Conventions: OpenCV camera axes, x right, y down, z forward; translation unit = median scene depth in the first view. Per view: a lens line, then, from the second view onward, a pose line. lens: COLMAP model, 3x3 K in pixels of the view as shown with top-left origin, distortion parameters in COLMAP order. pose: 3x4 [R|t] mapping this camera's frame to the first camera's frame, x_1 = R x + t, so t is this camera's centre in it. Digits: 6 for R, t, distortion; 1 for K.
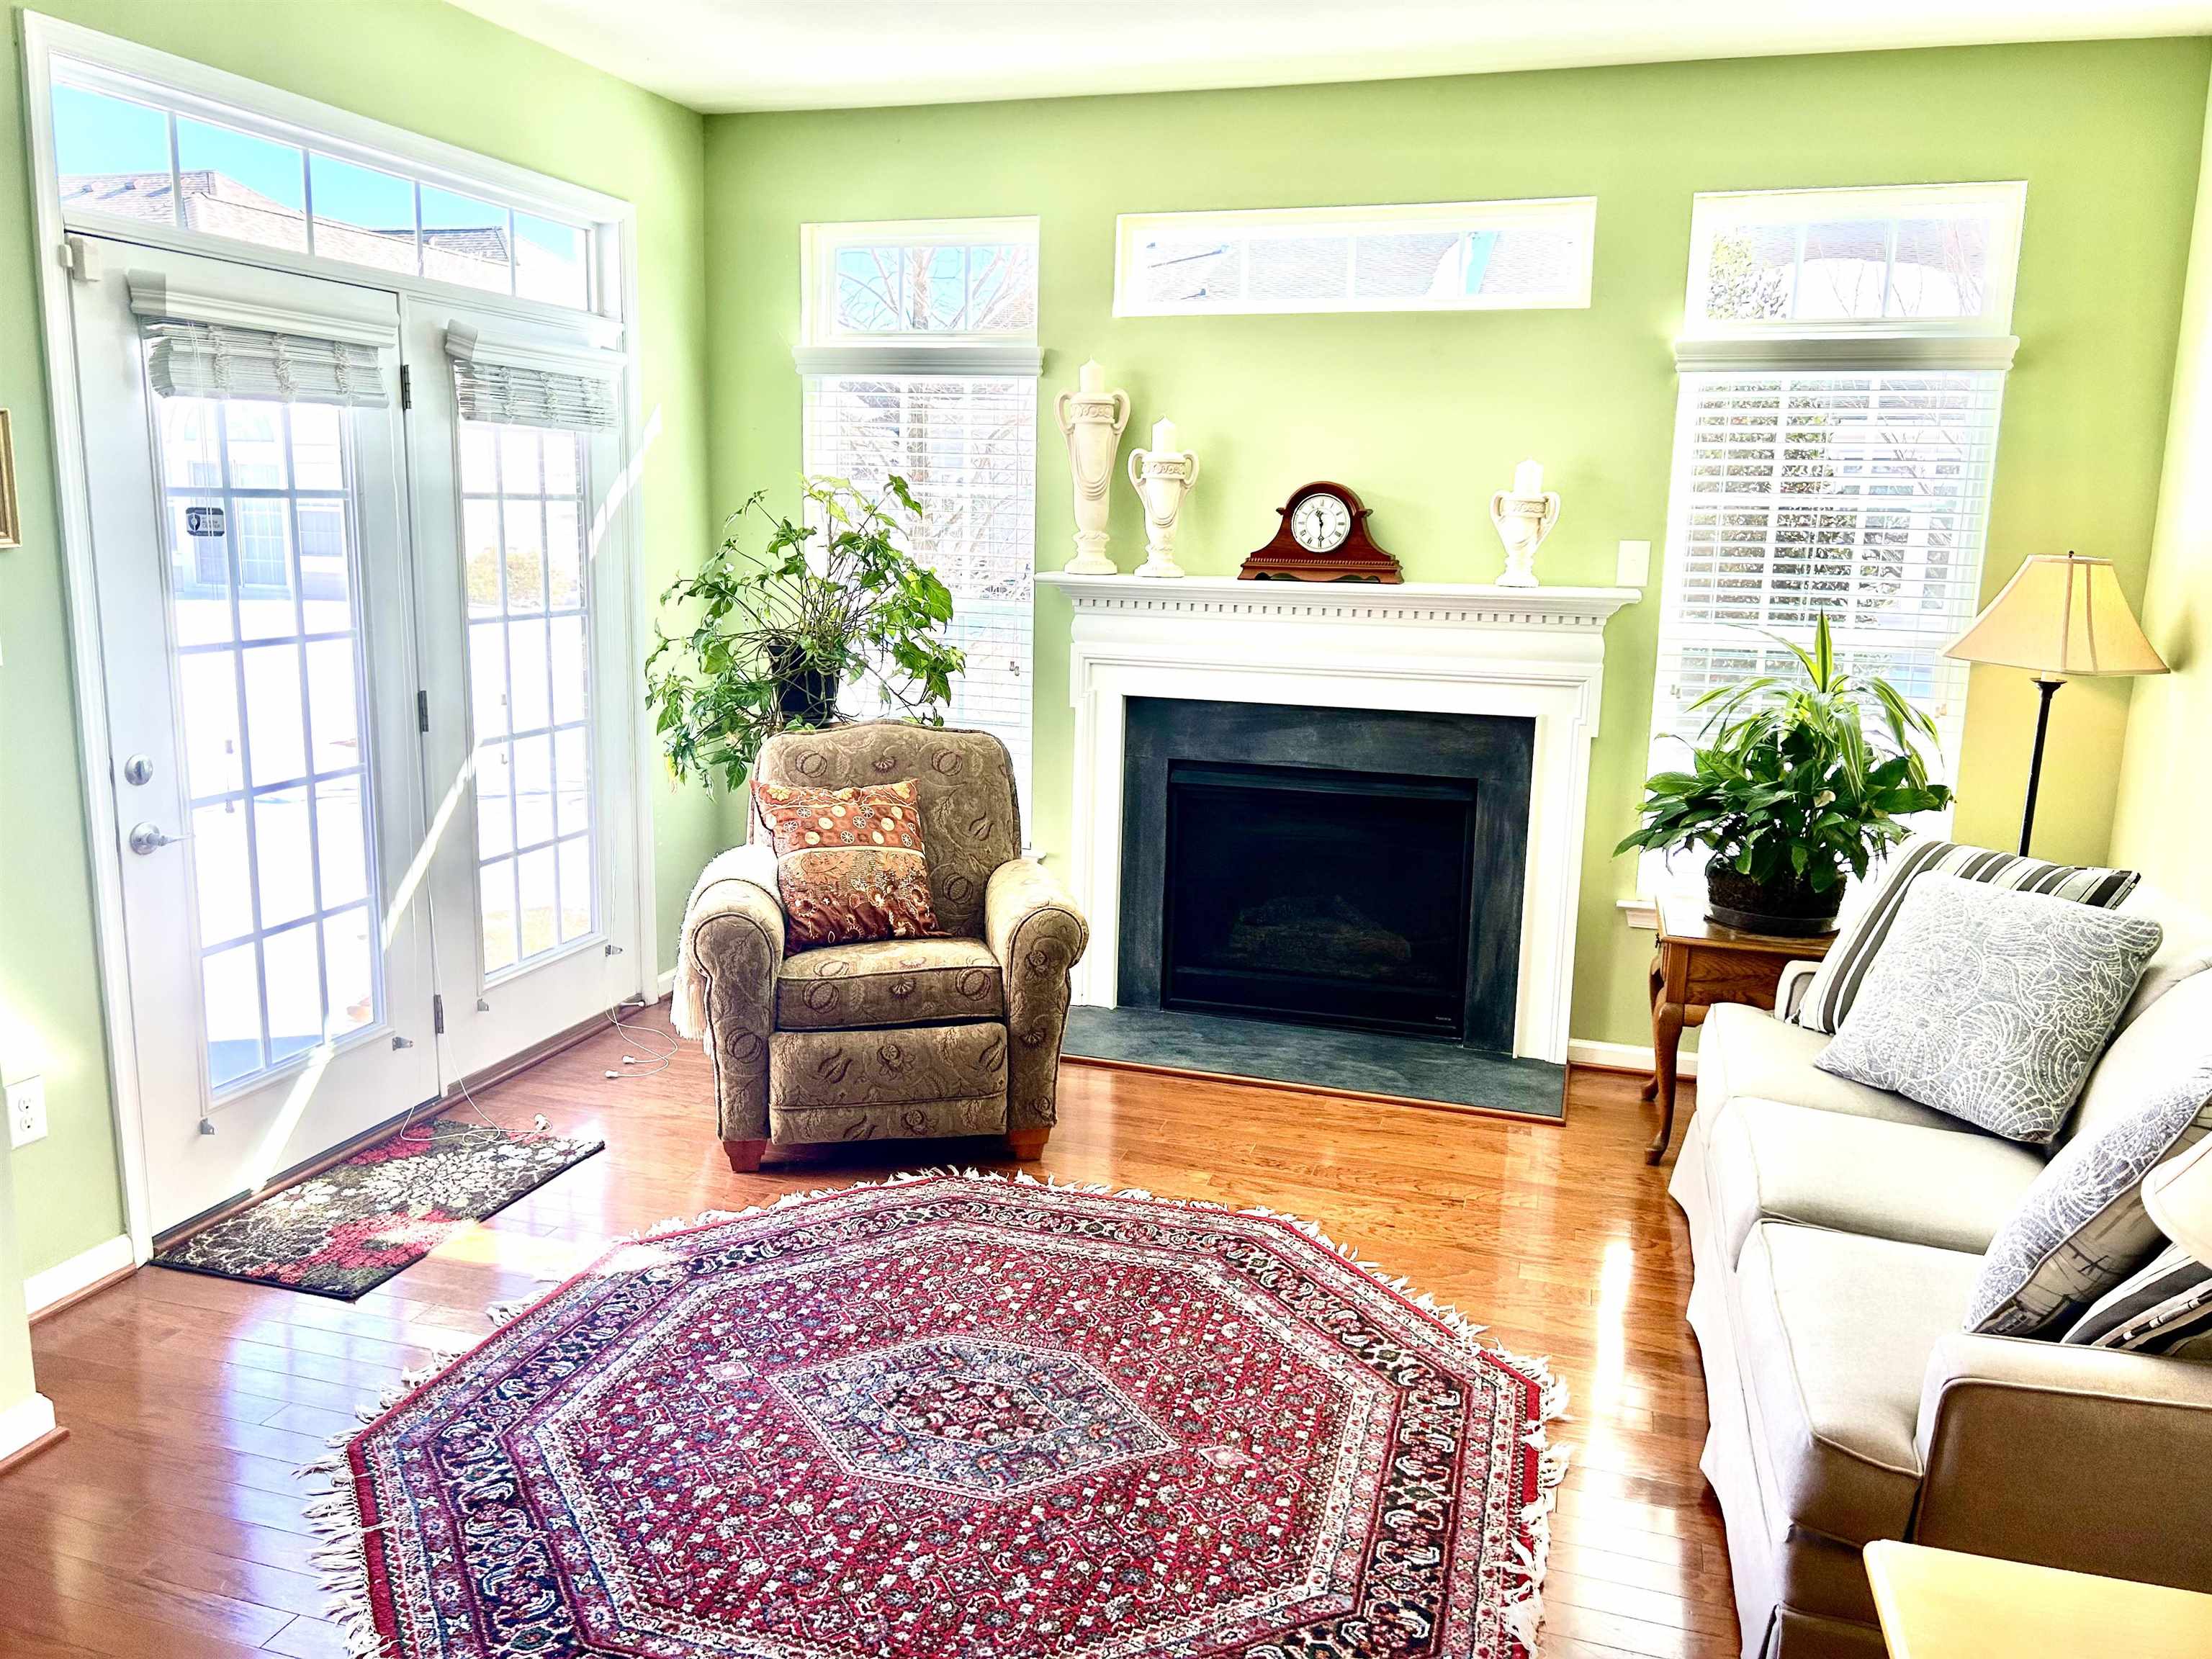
lens RADIAL K [[1644.0, 0, 1110.5], [0, 1644.0, 845.1], [0, 0, 1]] dist [0.103631, -0.142736]
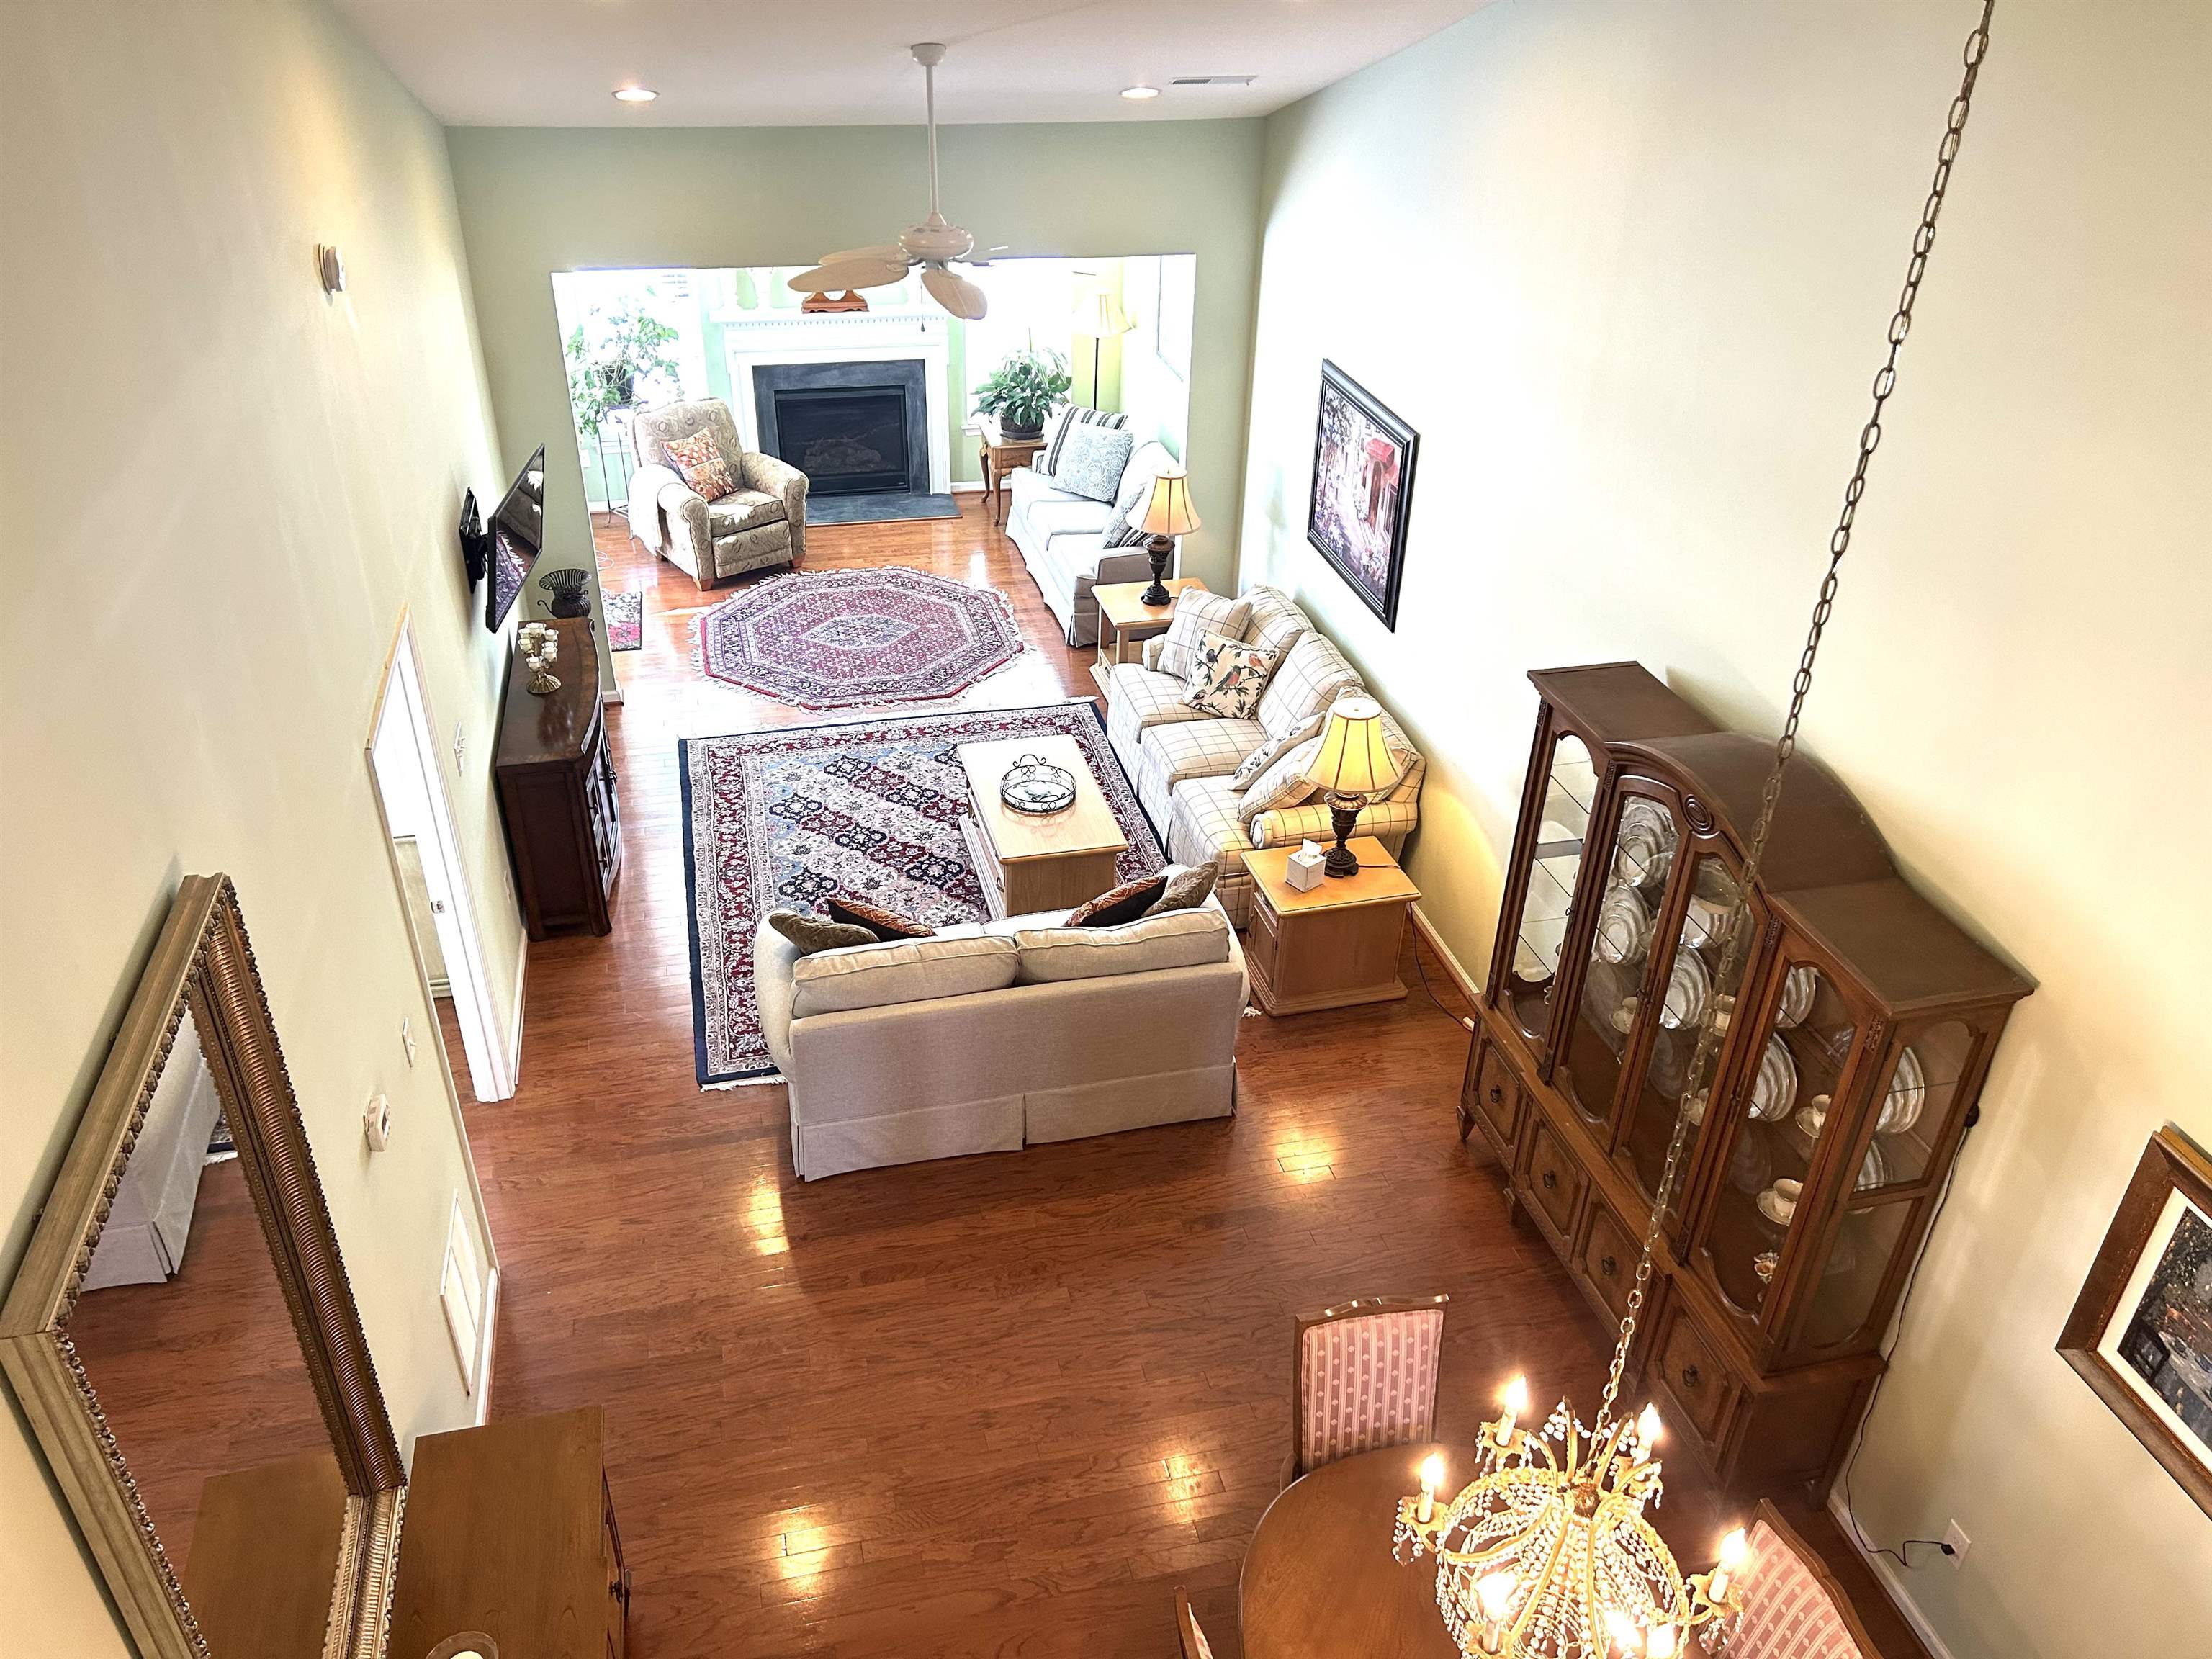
lens RADIAL K [[1660.5, 0, 1113.6], [0, 1660.5, 833.7], [0, 0, 1]] dist [0.095555, -0.150872]
pose [[0.861296, -0.268748, 0.431212, -0.911287], [0.097862, 0.920522, 0.378236, -0.399942], [-0.498590, -0.283574, 0.819142, -1.660027]]
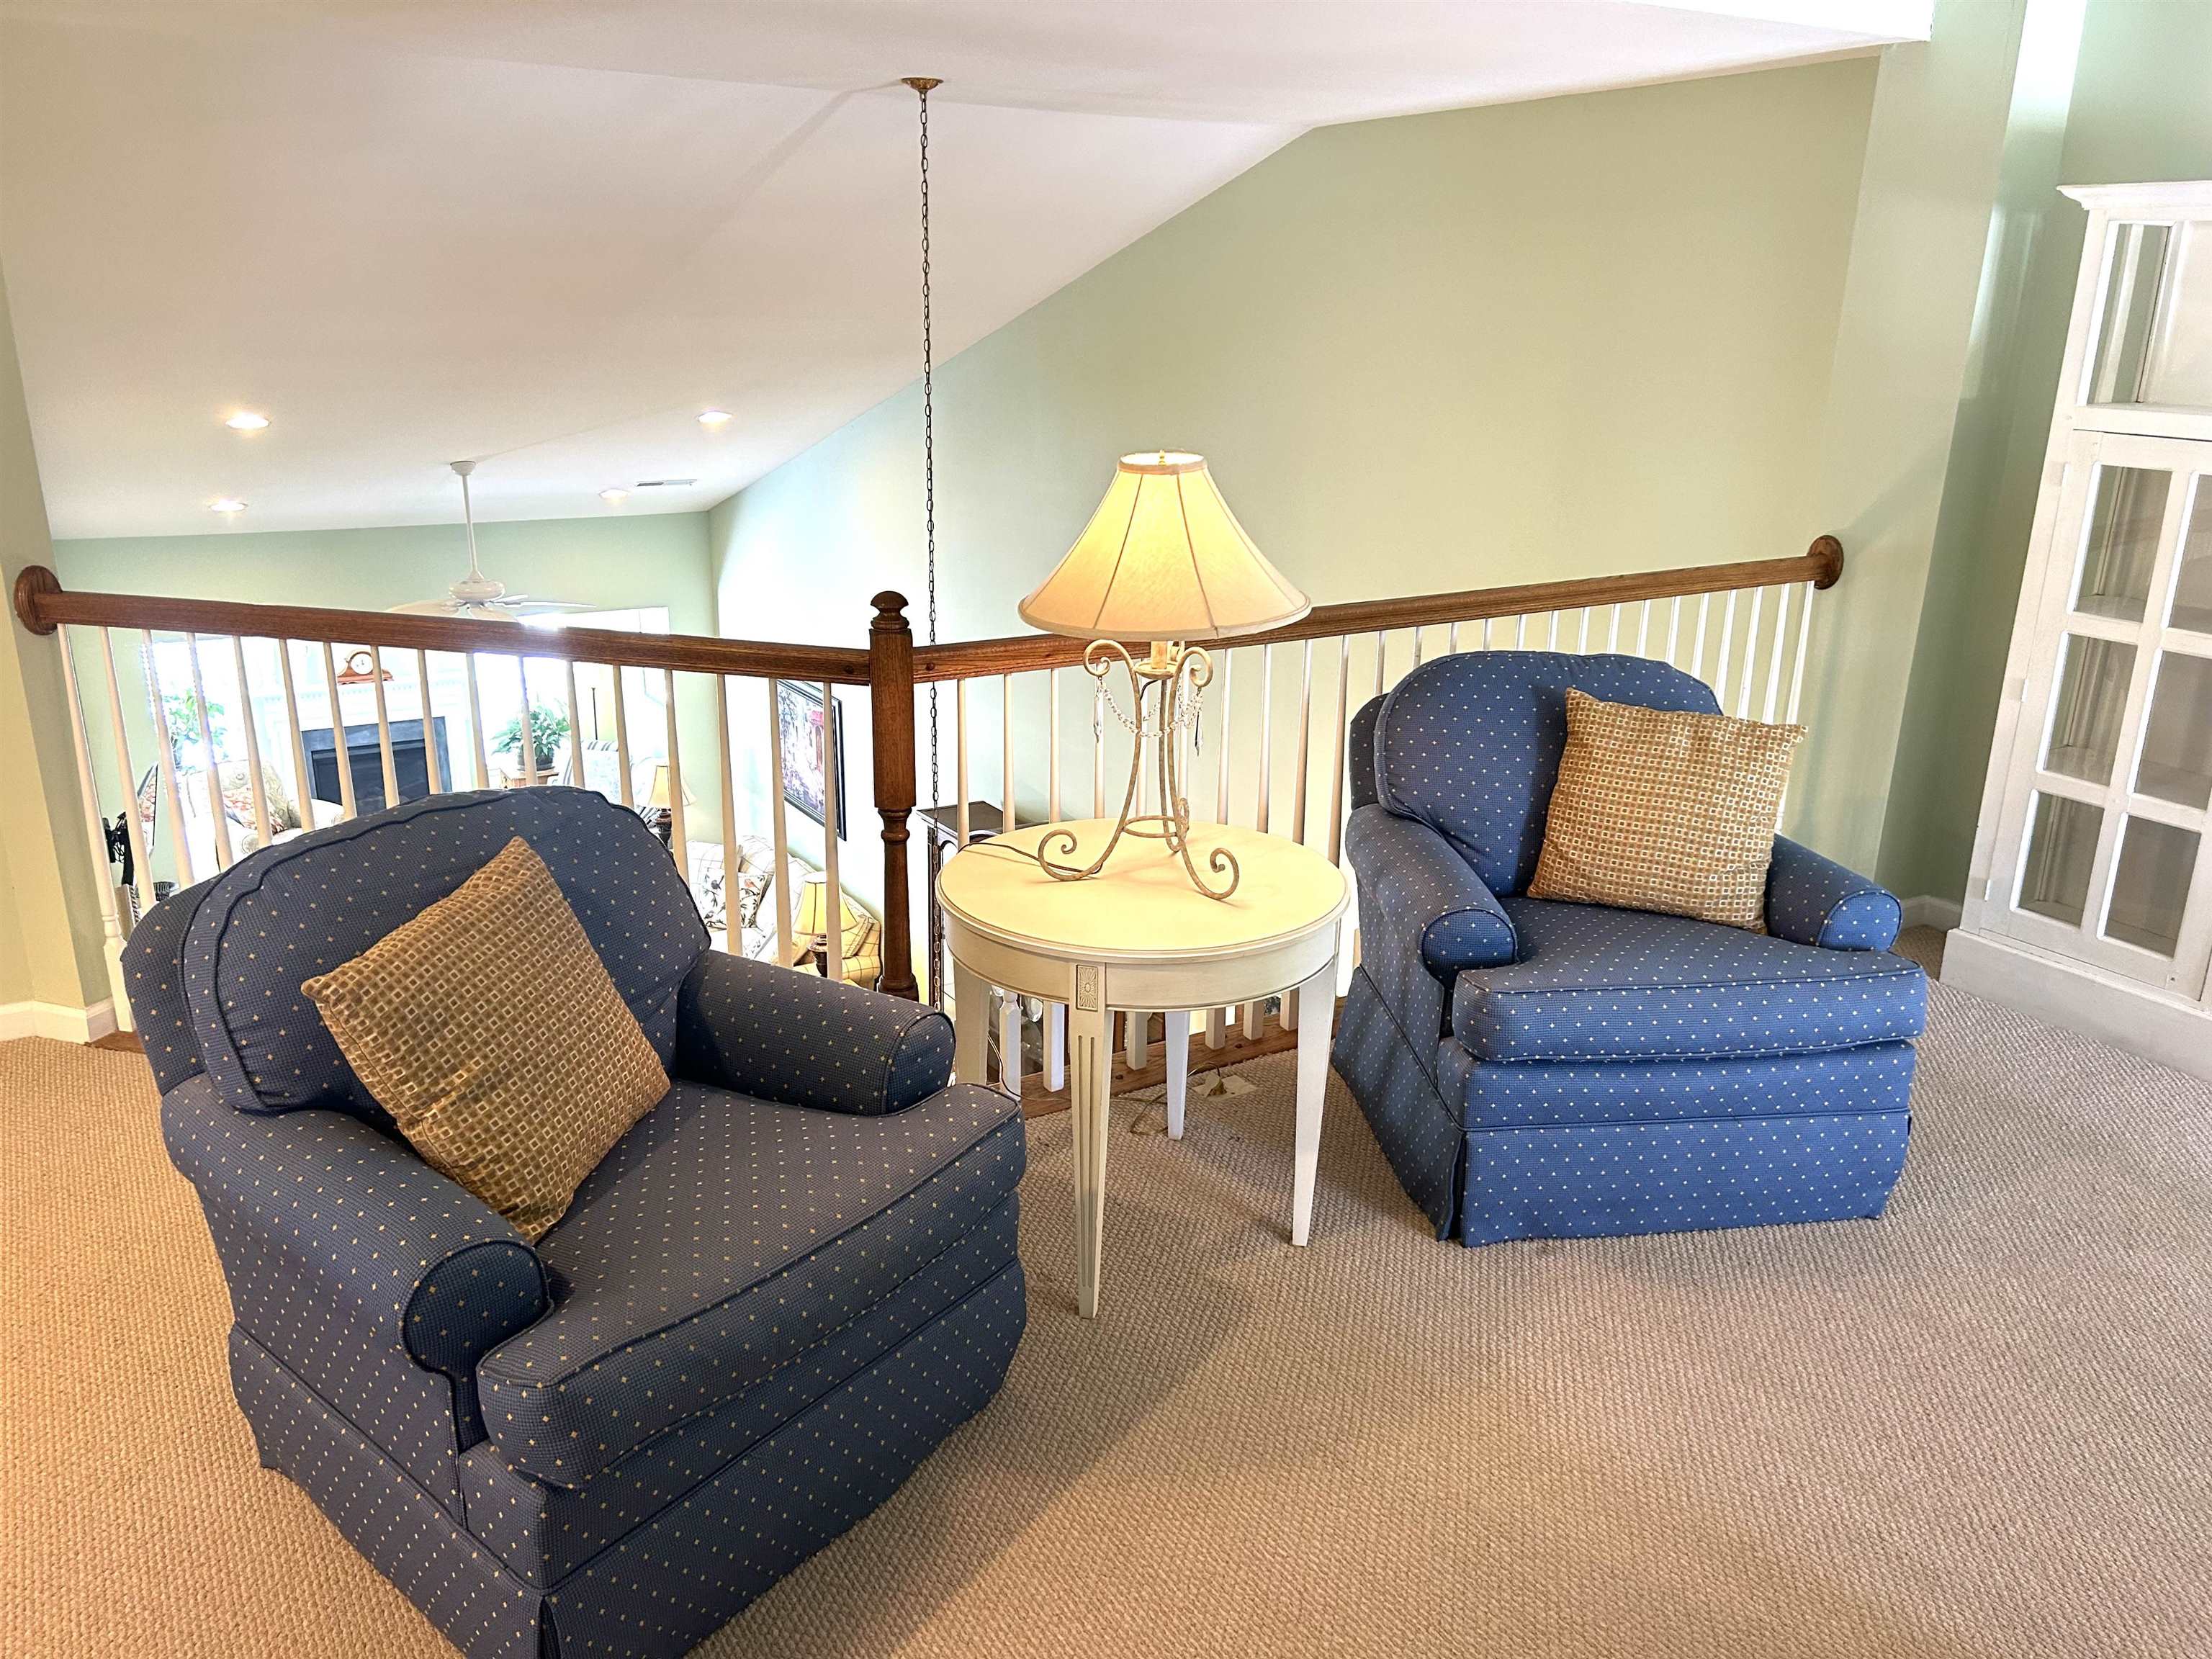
lens RADIAL K [[1655.7, 0, 1099.1], [0, 1655.7, 824.2], [0, 0, 1]] dist [0.072992, -0.086009]
pose [[0.664935, -0.237756, 0.708049, -1.353465], [0.152144, 0.971222, 0.183247, -0.305299], [-0.731241, -0.014122, 0.681973, -2.297301]]
